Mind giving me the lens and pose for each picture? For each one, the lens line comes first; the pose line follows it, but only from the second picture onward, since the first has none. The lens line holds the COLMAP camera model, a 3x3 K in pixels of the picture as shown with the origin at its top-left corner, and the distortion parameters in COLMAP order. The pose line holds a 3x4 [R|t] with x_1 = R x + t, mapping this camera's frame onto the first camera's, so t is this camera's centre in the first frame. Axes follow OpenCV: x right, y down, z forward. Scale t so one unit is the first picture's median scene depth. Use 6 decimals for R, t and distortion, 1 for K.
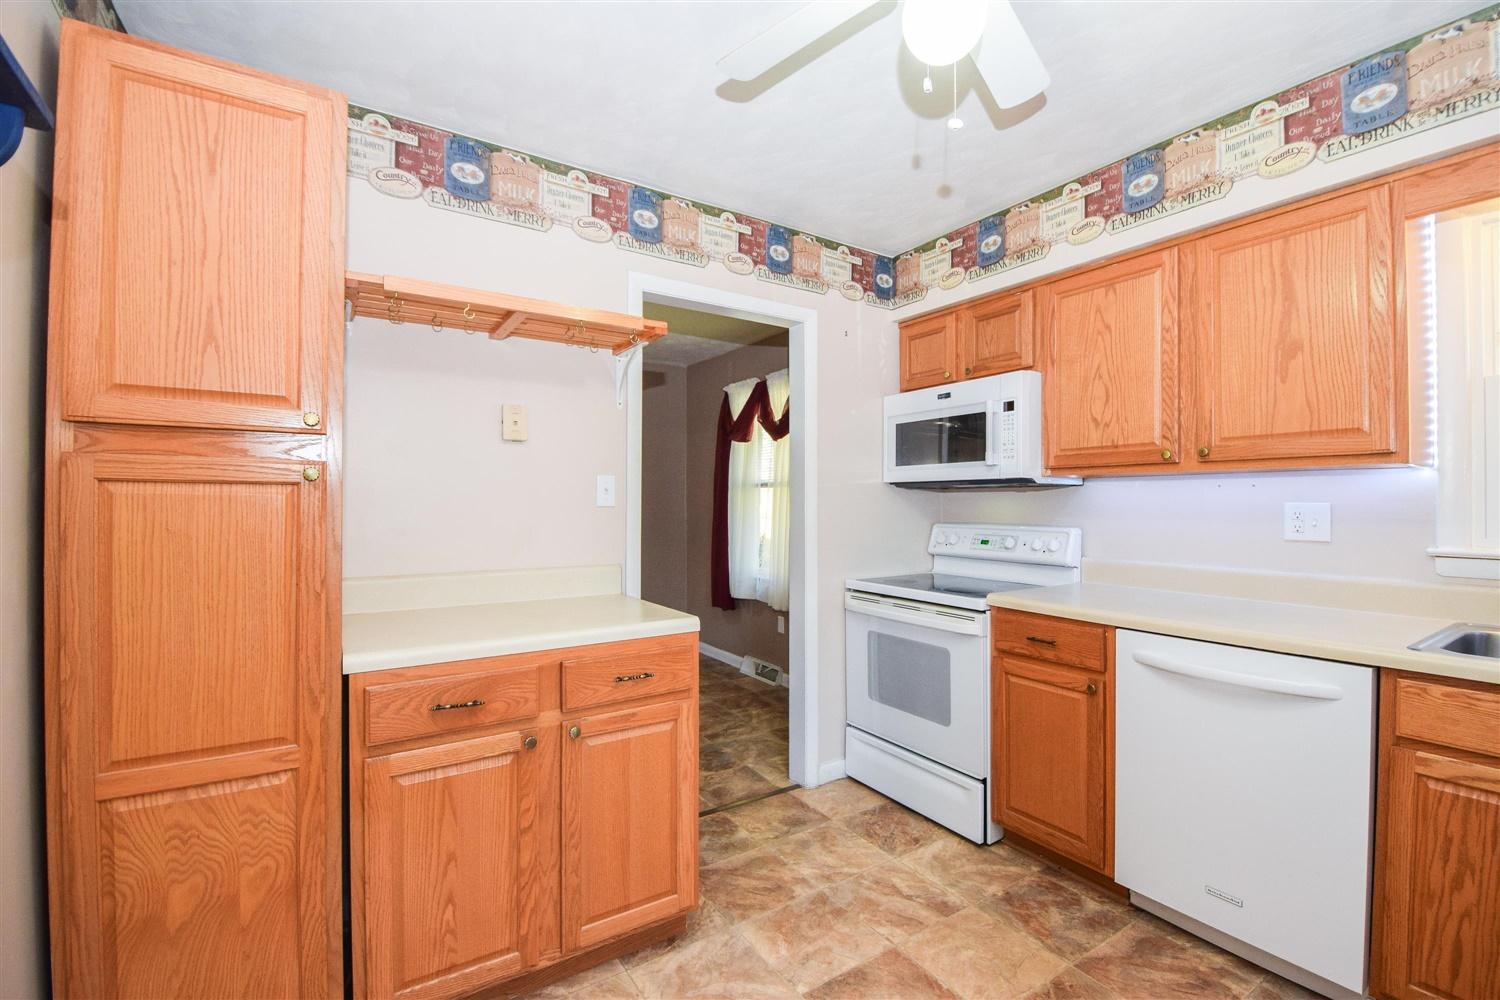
lens RADIAL K [[657.1, 0, 756.2], [0, 657.1, 502.5], [0, 0, 1]] dist [0.004128, -0.011938]
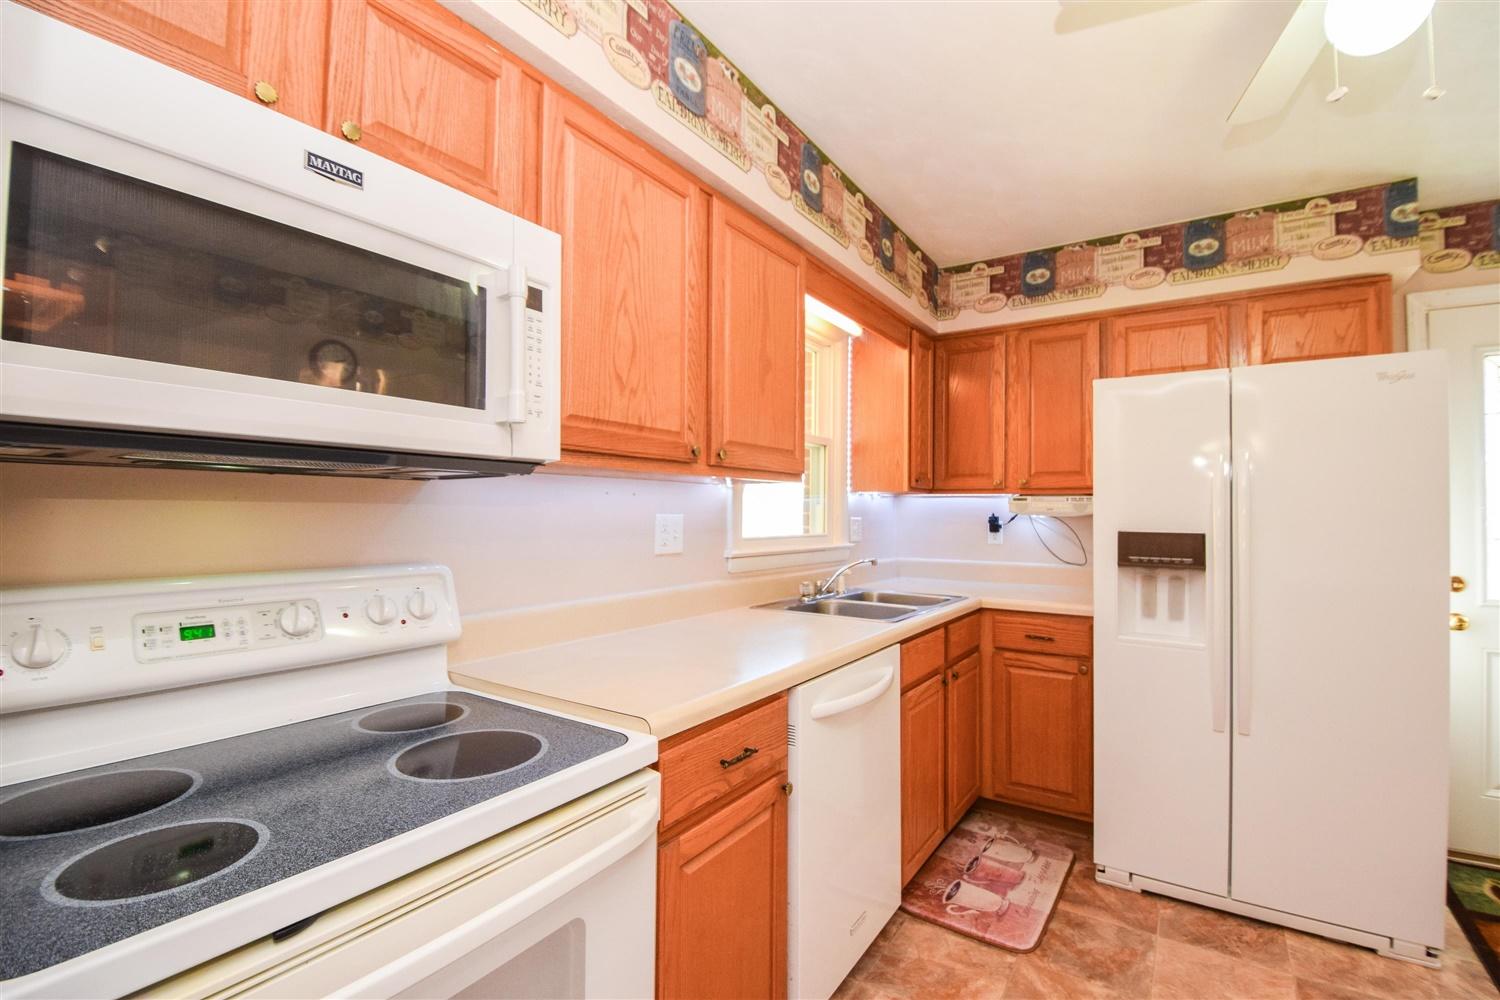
lens RADIAL K [[657.1, 0, 756.2], [0, 657.1, 502.5], [0, 0, 1]] dist [0.004128, -0.011938]
pose [[-0.397194, 0.011901, 0.917657, -0.091278], [-0.005763, 0.999864, -0.015462, -0.002466], [-0.917716, -0.011430, -0.397072, 1.139554]]
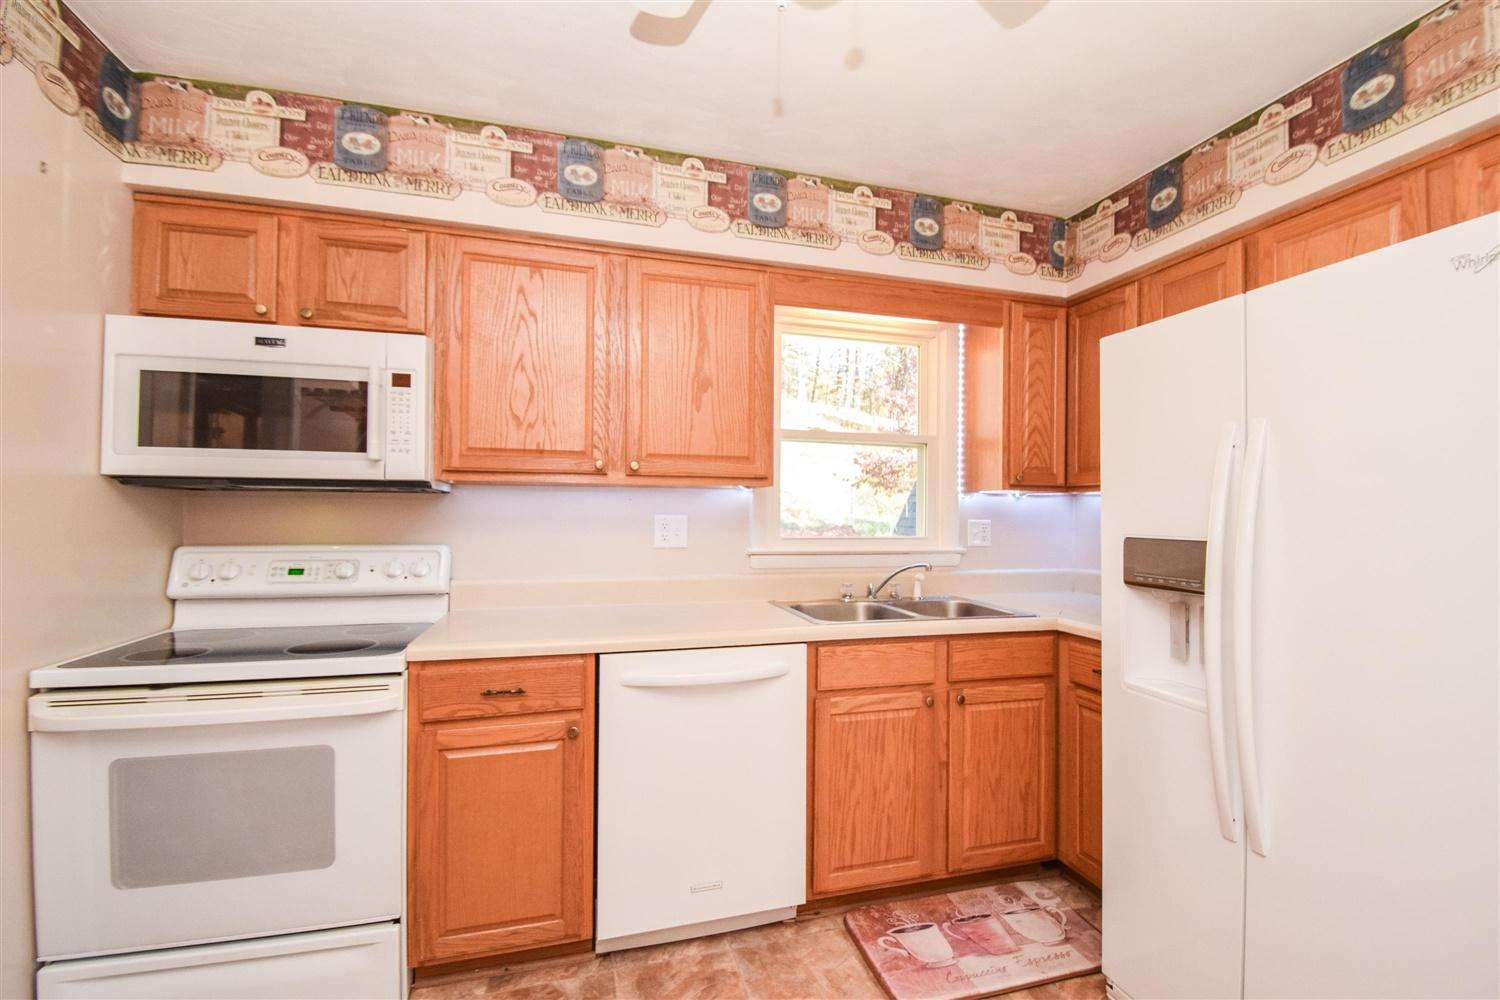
lens RADIAL K [[657.7, 0, 772.5], [0, 657.7, 508.2], [0, 0, 1]] dist [0.010609, -0.017994]
pose [[0.282217, 0.010638, 0.959292, -0.213488], [-0.005676, 0.999940, -0.009419, -0.001813], [-0.959334, -0.002787, 0.282260, 0.444107]]
